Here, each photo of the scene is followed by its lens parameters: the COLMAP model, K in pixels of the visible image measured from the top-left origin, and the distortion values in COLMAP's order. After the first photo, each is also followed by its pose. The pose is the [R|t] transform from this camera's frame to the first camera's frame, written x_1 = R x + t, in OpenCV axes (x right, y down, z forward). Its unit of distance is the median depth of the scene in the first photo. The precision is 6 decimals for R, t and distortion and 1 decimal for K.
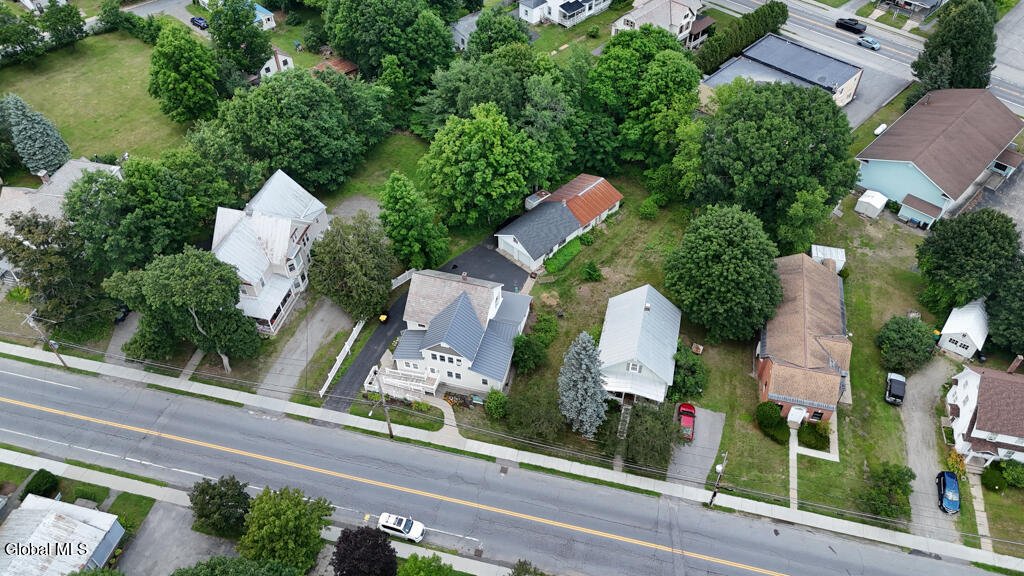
lens RADIAL K [[756.5, 0, 513.4], [0, 756.5, 286.5], [0, 0, 1]] dist [0.072062, -0.070826]
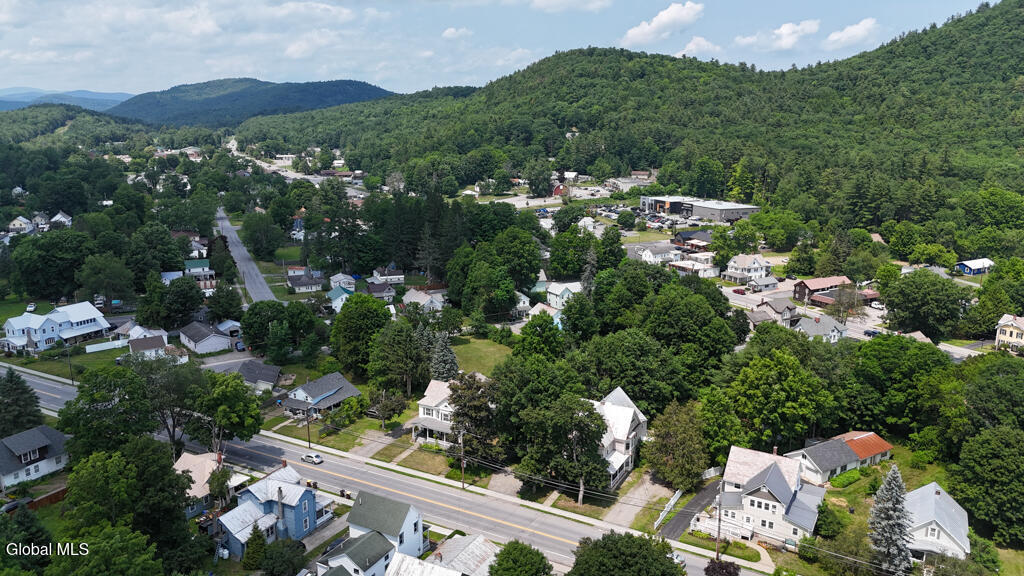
lens RADIAL K [[756.5, 0, 513.4], [0, 756.5, 286.5], [0, 0, 1]] dist [0.072062, -0.070826]
pose [[0.969050, 0.058748, -0.239772, -0.201584], [-0.179971, 0.832939, -0.523281, 0.516949], [0.168974, 0.550238, 0.817732, -0.291179]]
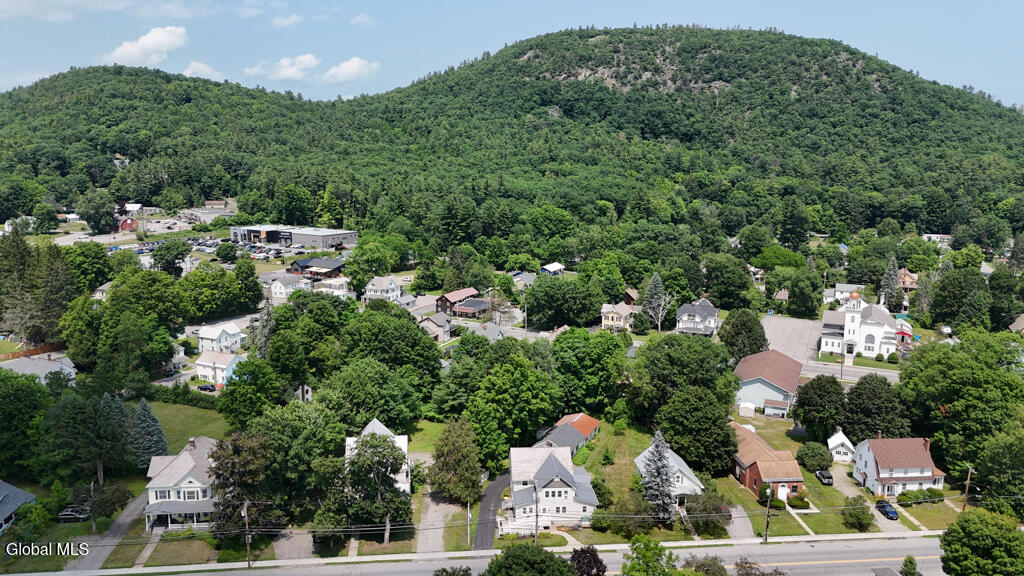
lens RADIAL K [[756.5, 0, 513.4], [0, 756.5, 286.5], [0, 0, 1]] dist [0.072062, -0.070826]
pose [[0.941060, -0.053716, 0.333947, -0.593626], [0.236112, 0.811275, -0.534868, 0.502573], [-0.242192, 0.582192, 0.776142, -0.275171]]
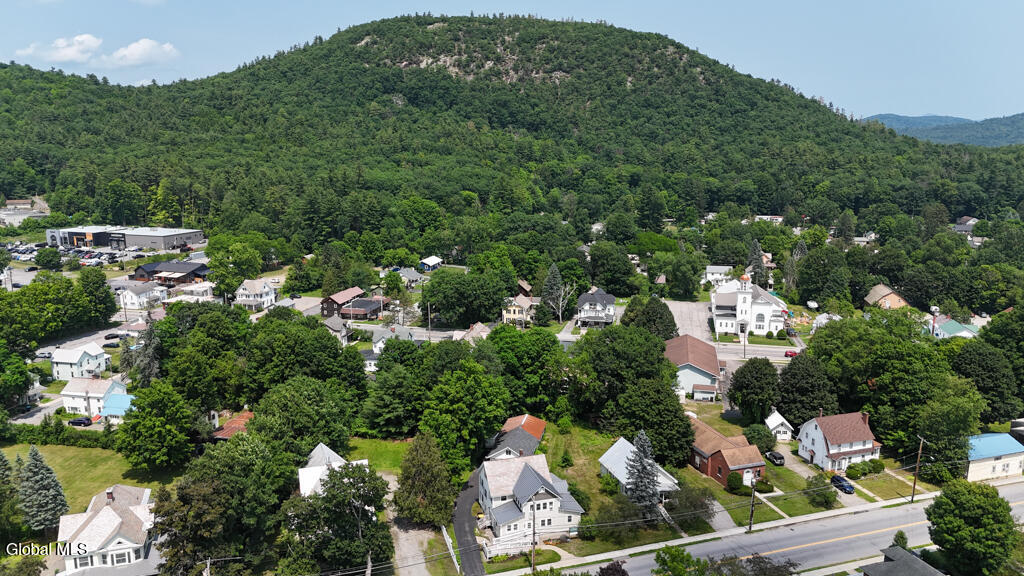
lens RADIAL K [[756.5, 0, 513.4], [0, 756.5, 286.5], [0, 0, 1]] dist [0.072062, -0.070826]
pose [[0.841337, -0.102900, 0.530625, -0.769238], [0.385018, 0.803108, -0.454728, 0.361553], [-0.379358, 0.586880, 0.715304, -0.139255]]
